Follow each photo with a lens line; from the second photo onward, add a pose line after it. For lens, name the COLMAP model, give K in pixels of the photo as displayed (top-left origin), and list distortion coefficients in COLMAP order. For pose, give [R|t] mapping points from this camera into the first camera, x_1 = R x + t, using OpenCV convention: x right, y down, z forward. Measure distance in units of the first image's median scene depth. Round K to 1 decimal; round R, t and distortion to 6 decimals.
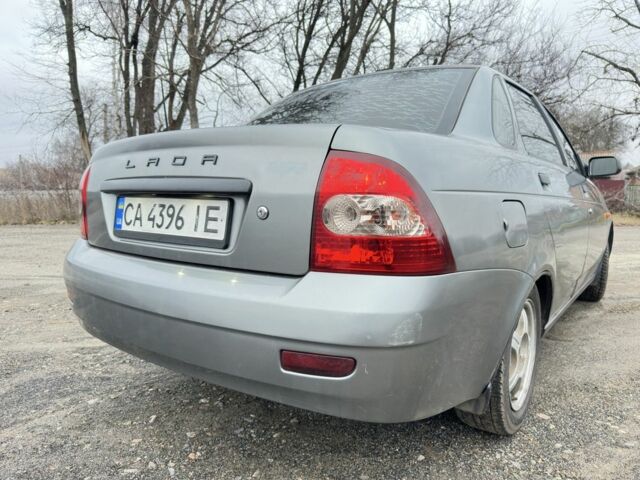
lens RADIAL K [[453.6, 0, 320.0], [0, 453.6, 240.0], [0, 0, 1]] dist [0.034310, -0.043470]
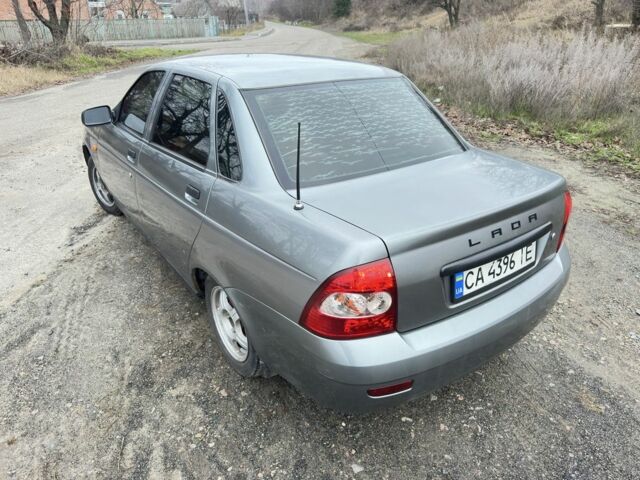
lens RADIAL K [[453.6, 0, 320.0], [0, 453.6, 240.0], [0, 0, 1]] dist [0.034310, -0.043470]
pose [[0.296077, -0.423225, 0.856282, -1.662378], [0.095676, 0.905109, 0.414276, -0.751318], [-0.950360, -0.040732, 0.308474, 1.114680]]
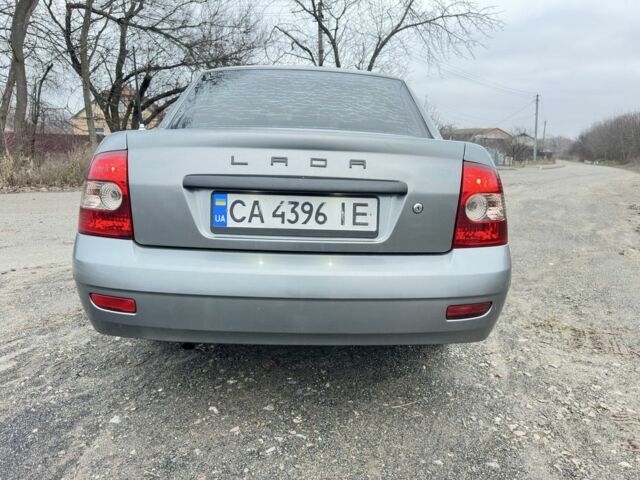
lens RADIAL K [[453.6, 0, 320.0], [0, 453.6, 240.0], [0, 0, 1]] dist [0.034310, -0.043470]
pose [[0.783119, -0.101654, 0.613508, -0.985215], [0.040412, 0.992783, 0.112912, -0.108940], [-0.620558, -0.063630, 0.781575, 0.124135]]
